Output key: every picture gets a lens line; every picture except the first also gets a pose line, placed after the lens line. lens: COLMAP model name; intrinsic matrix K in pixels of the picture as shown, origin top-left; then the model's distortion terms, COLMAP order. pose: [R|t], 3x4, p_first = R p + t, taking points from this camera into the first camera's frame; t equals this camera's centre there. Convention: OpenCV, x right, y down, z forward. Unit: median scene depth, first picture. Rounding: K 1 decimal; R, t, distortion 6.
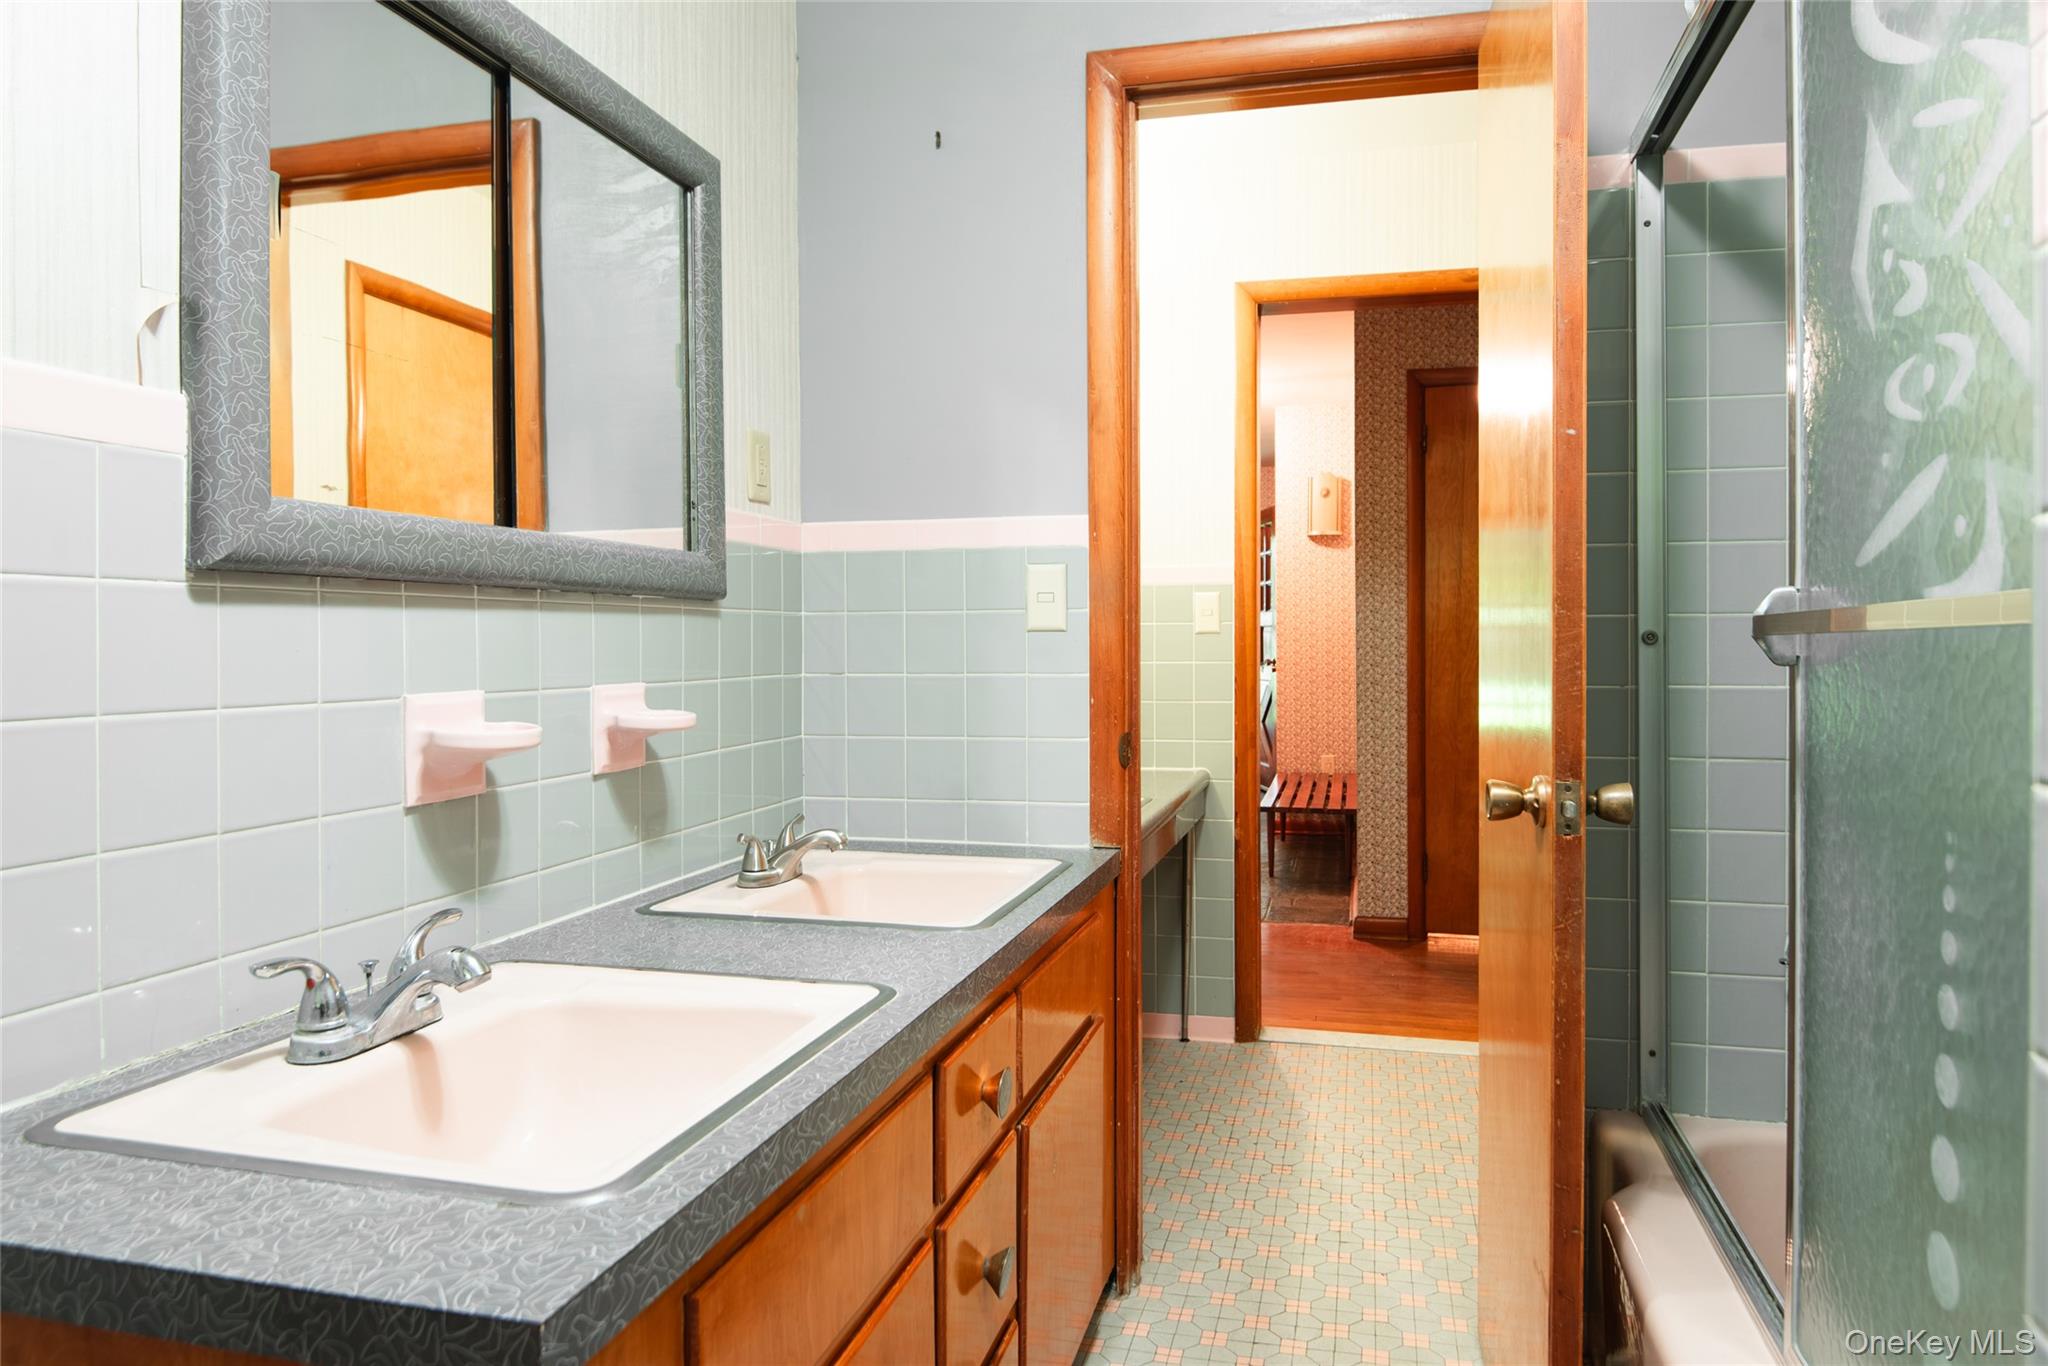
lens RADIAL K [[1334.2, 0, 1026.1], [0, 1334.2, 645.6], [0, 0, 1]] dist [0.000851, 0.000054]
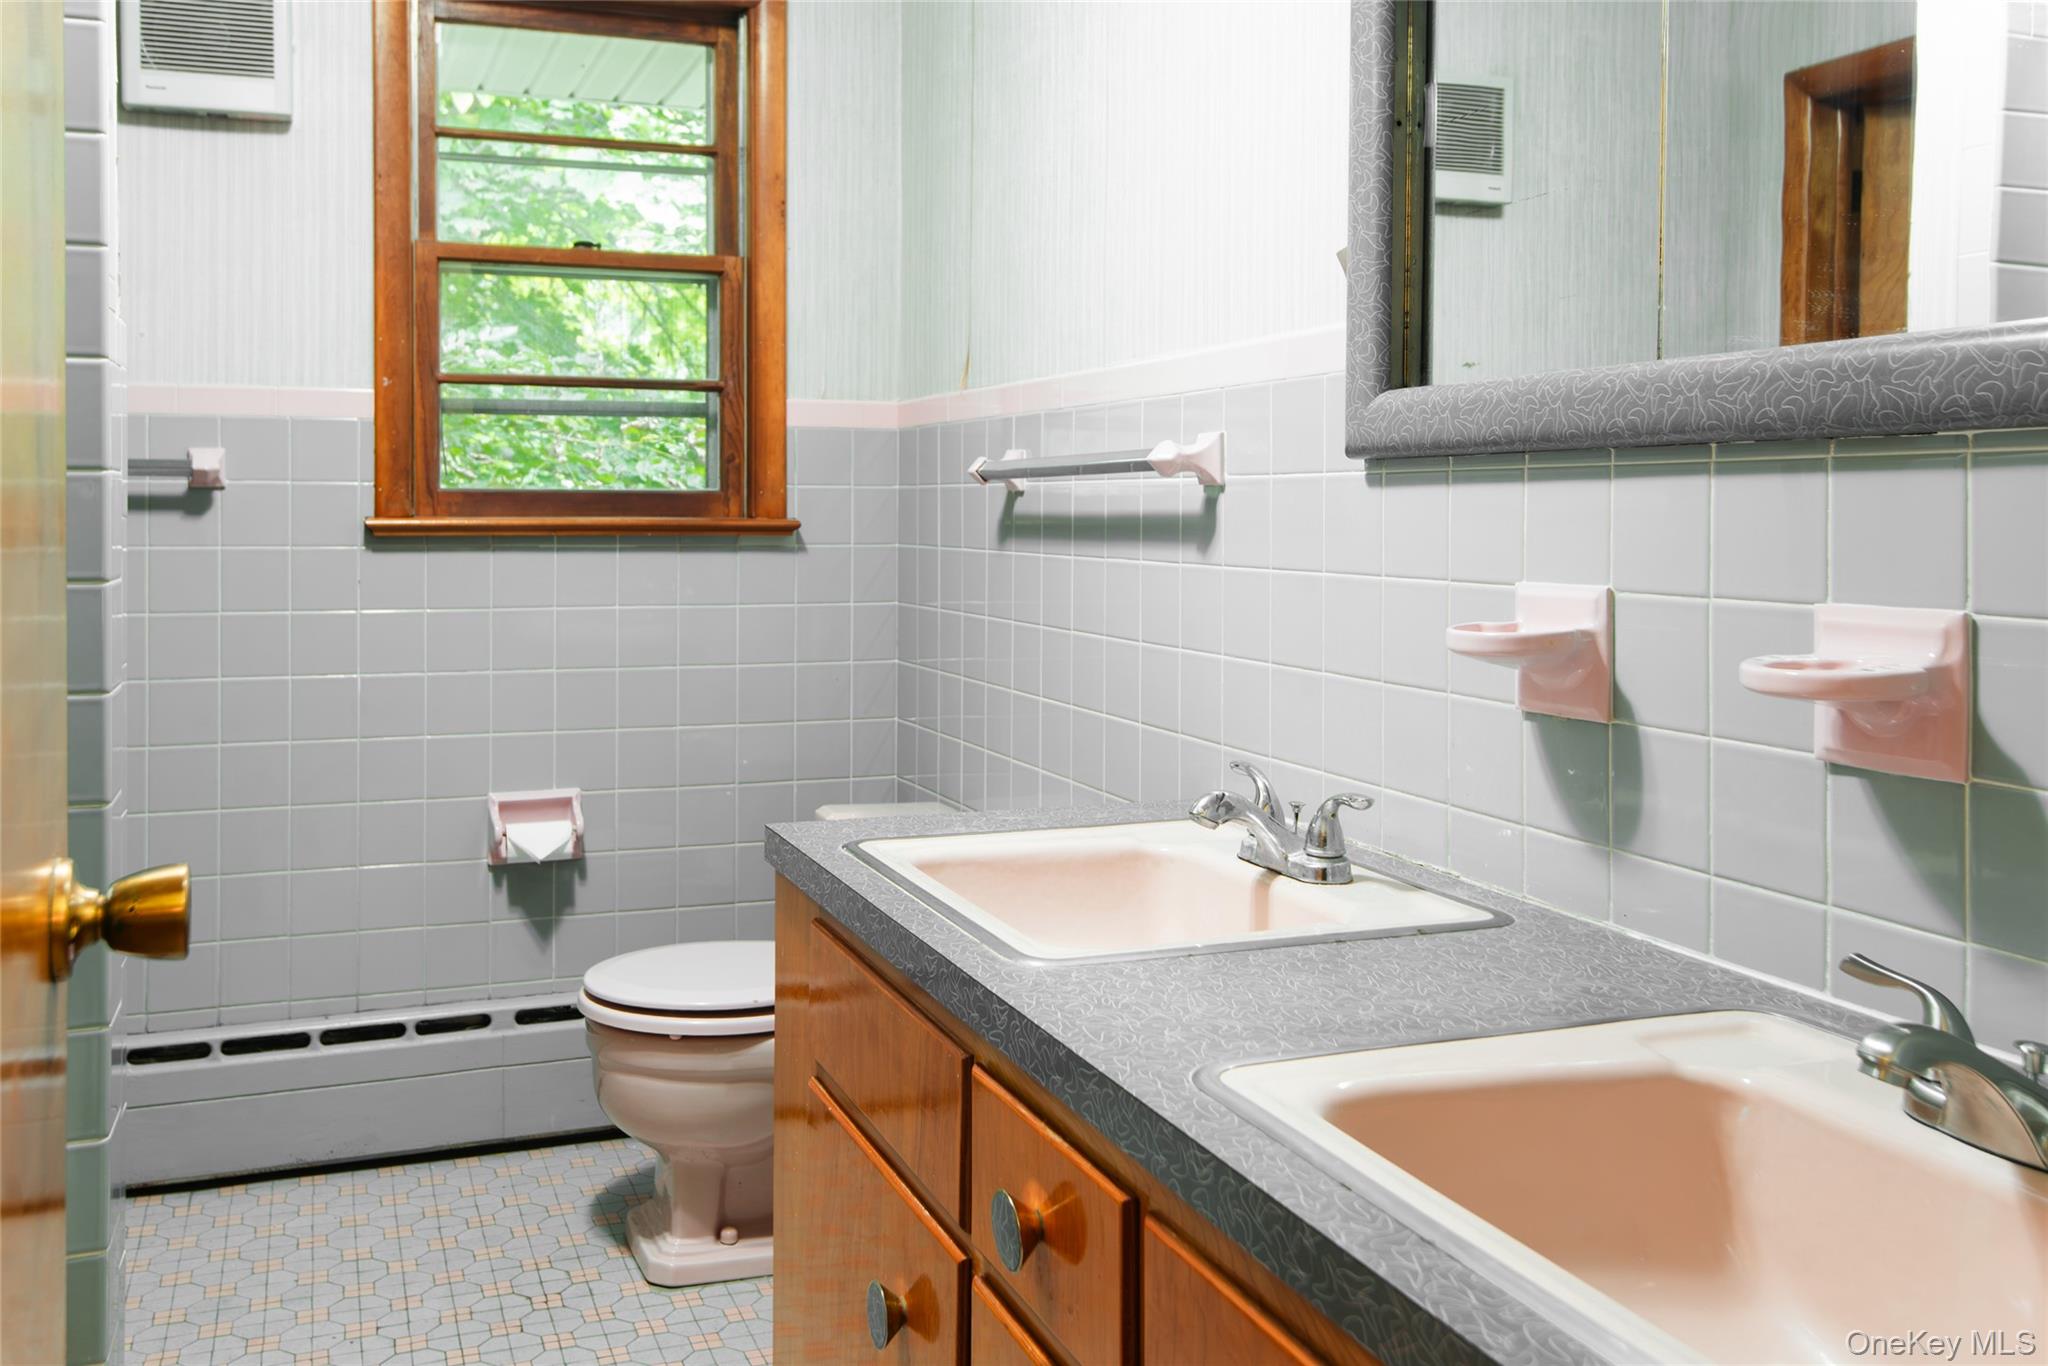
lens RADIAL K [[1751.6, 0, 1024.0], [0, 1751.6, 683.0], [0, 0, 1]] dist [-0.011389, -0.006940]
pose [[-0.808029, 0.046833, -0.587279, 0.478962], [-0.013467, 0.995107, 0.097884, -0.004592], [0.588989, 0.087002, -0.803444, 1.688211]]
